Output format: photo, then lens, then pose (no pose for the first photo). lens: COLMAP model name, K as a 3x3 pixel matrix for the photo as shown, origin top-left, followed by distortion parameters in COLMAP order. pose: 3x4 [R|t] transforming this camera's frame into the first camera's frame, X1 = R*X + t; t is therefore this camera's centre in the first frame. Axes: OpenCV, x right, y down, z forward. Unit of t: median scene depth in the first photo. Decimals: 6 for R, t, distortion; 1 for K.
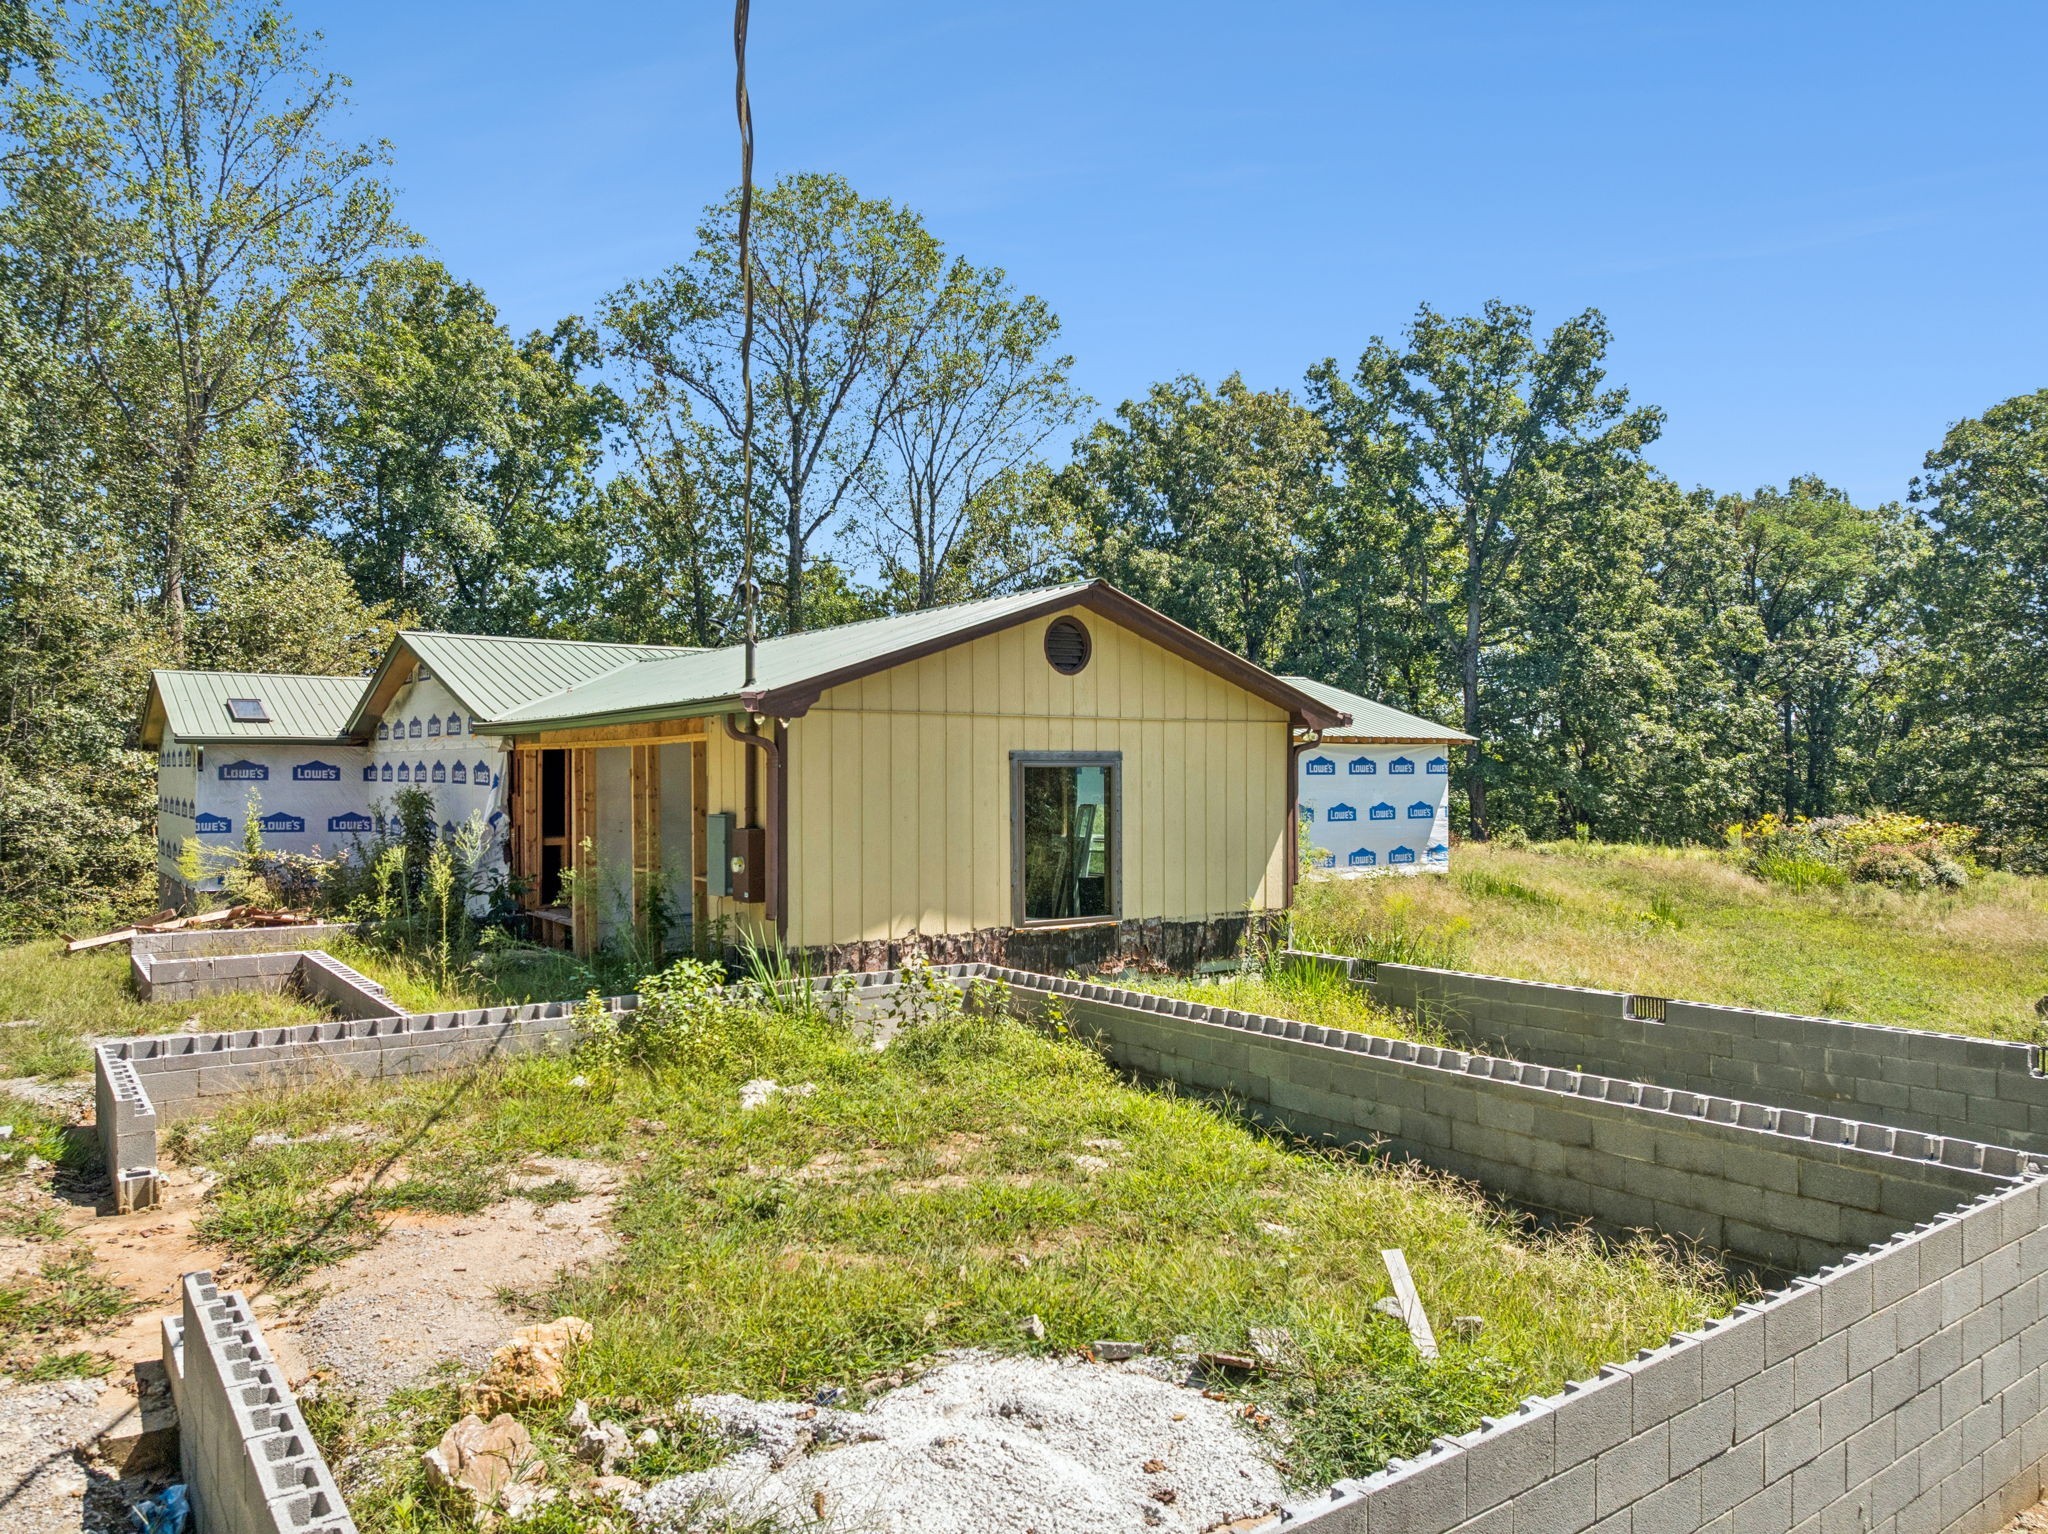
lens RADIAL K [[1461.5, 0, 1010.3], [0, 1461.5, 772.9], [0, 0, 1]] dist [-0.081222, 0.057112]
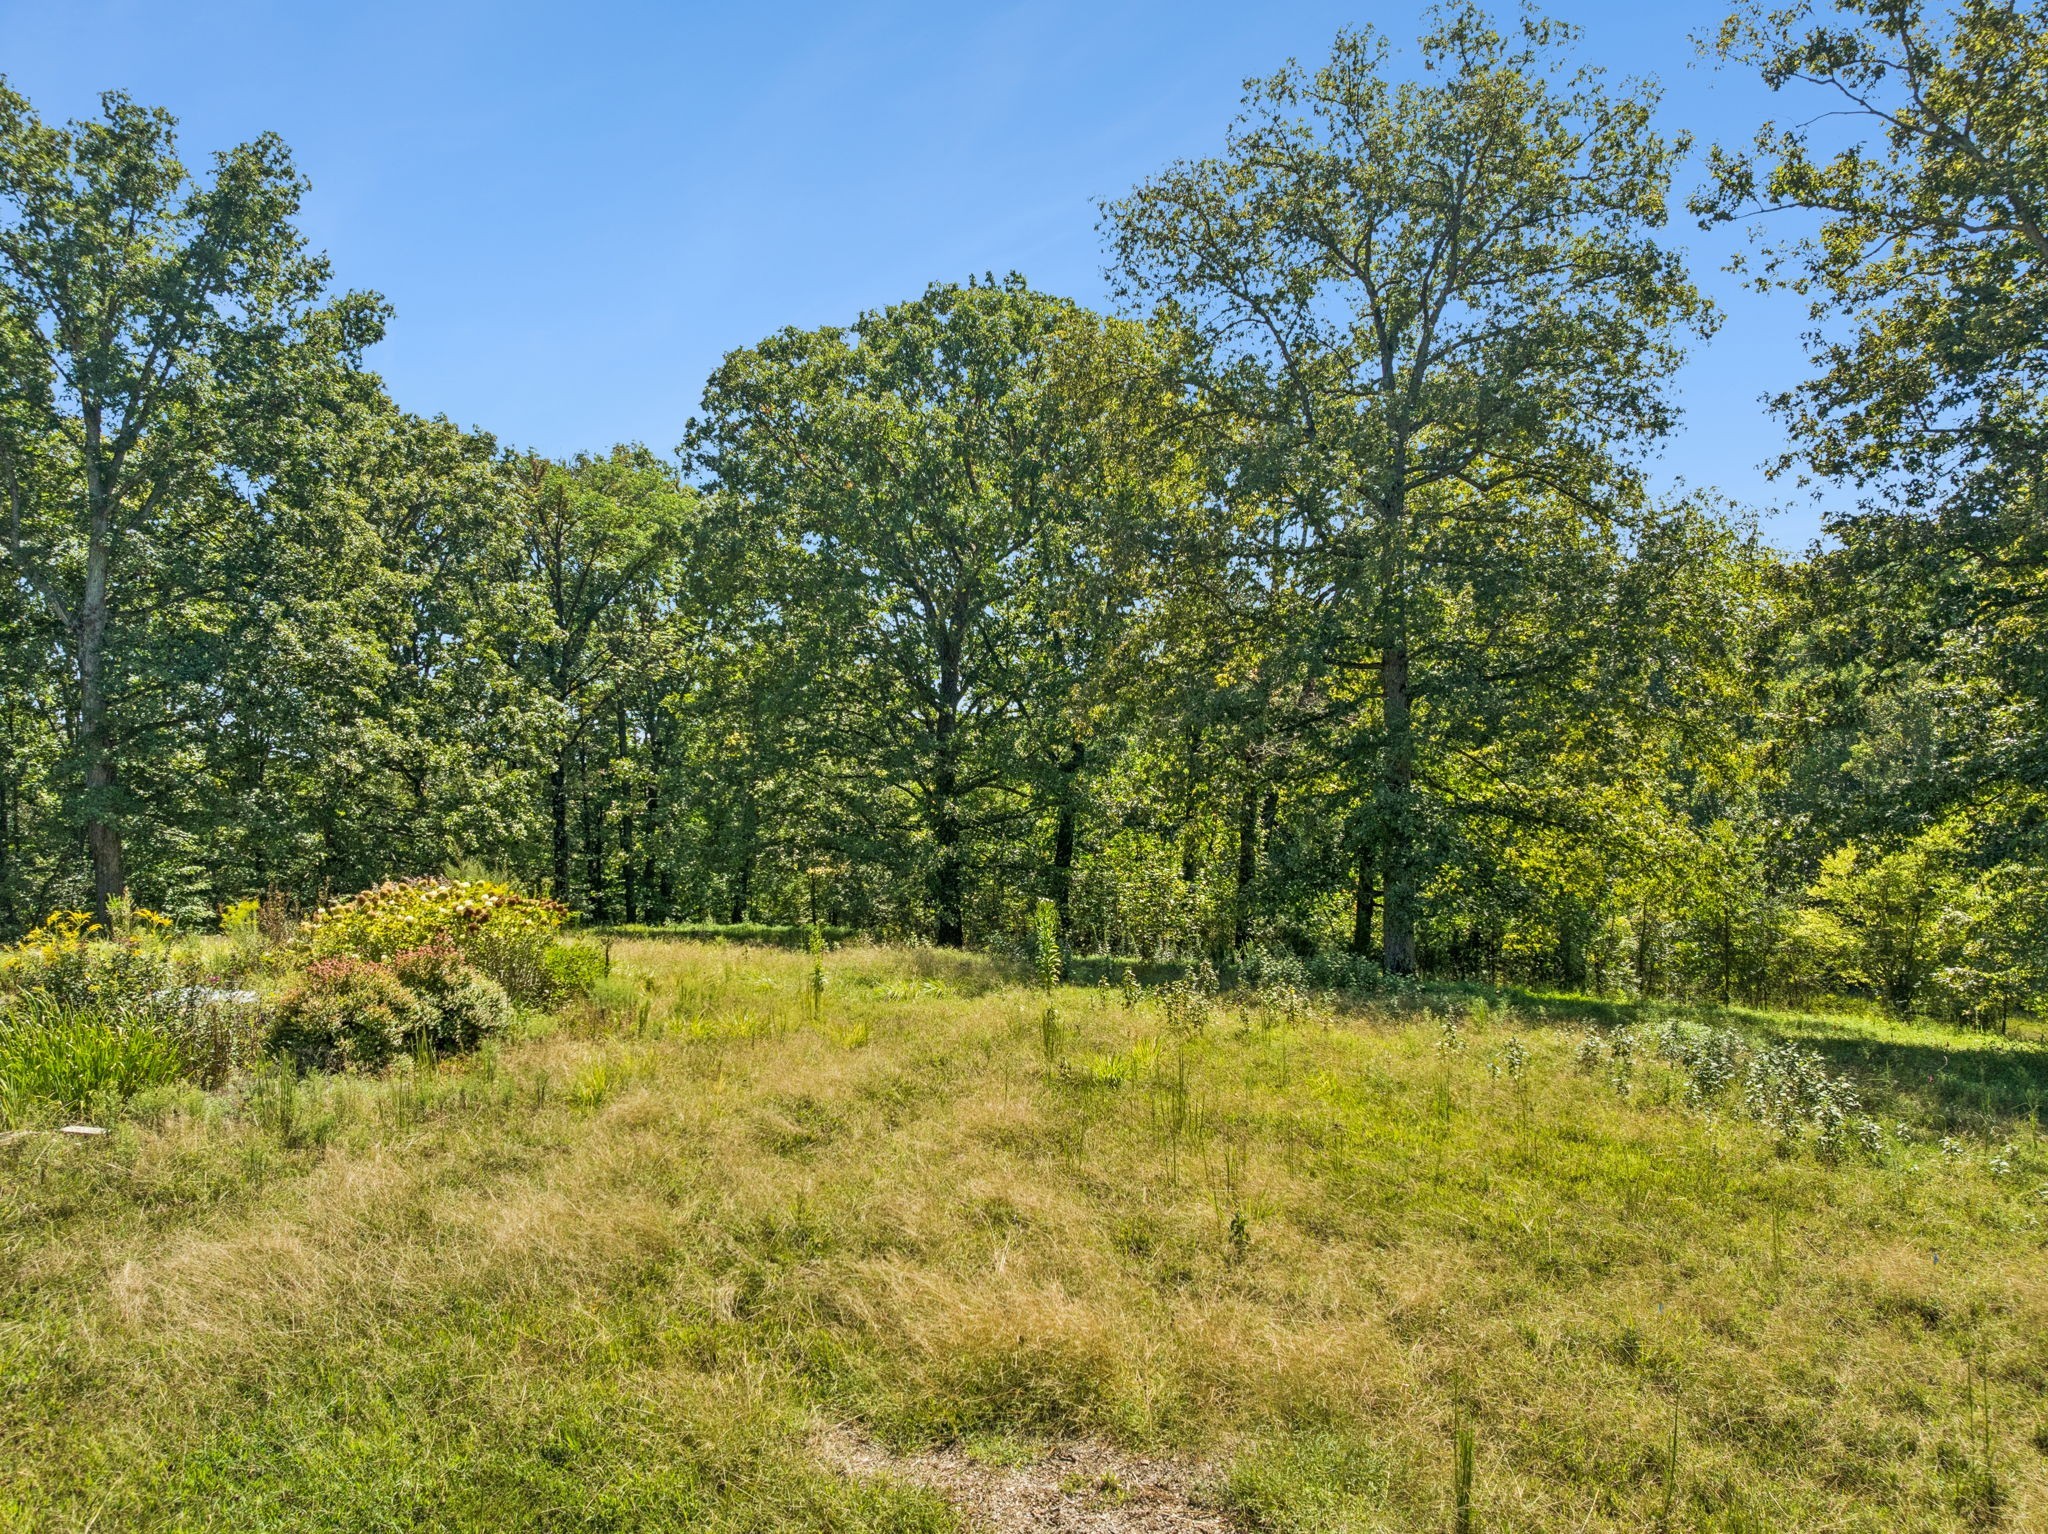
lens RADIAL K [[1461.5, 0, 1028.6], [0, 1461.5, 766.4], [0, 0, 1]] dist [-0.081222, 0.057112]
pose [[0.775633, -0.018061, 0.630926, 0.243402], [0.031082, 0.999471, -0.009599, 0.000559], [-0.630419, 0.027056, 0.775783, 0.236870]]
